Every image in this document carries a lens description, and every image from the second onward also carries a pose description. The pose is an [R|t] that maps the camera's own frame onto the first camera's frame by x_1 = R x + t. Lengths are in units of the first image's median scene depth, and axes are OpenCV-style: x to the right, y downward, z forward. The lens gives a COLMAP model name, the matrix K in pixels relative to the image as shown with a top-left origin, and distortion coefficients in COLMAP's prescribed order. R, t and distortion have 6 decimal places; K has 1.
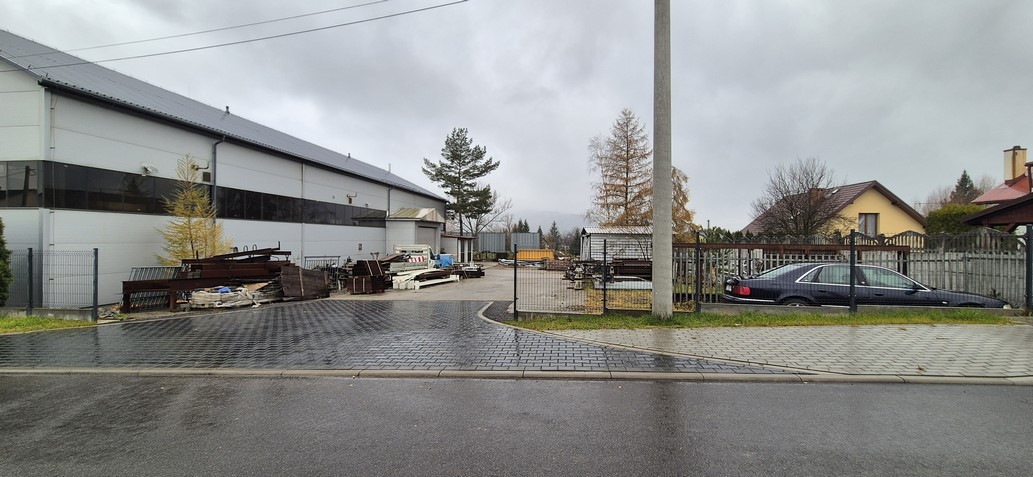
lens RADIAL K [[433.9, 0, 516.5], [0, 433.9, 238.5], [0, 0, 1]] dist [0.000648, 0.000006]
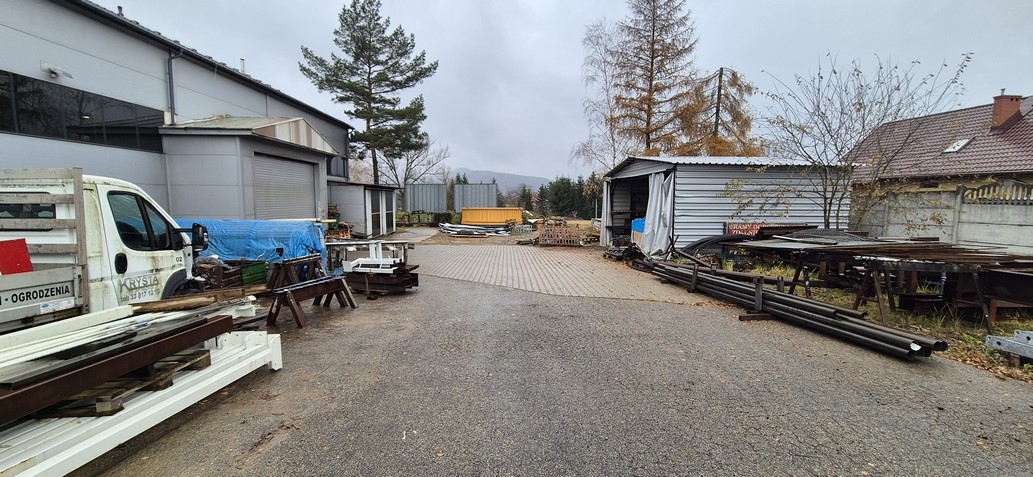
lens RADIAL K [[433.9, 0, 516.5], [0, 433.9, 238.5], [0, 0, 1]] dist [0.000648, 0.000006]
pose [[0.988130, -0.017129, 0.152665, -0.027798], [0.003031, 0.995745, 0.092100, 0.011944], [-0.153593, -0.090544, 0.983977, 0.372718]]
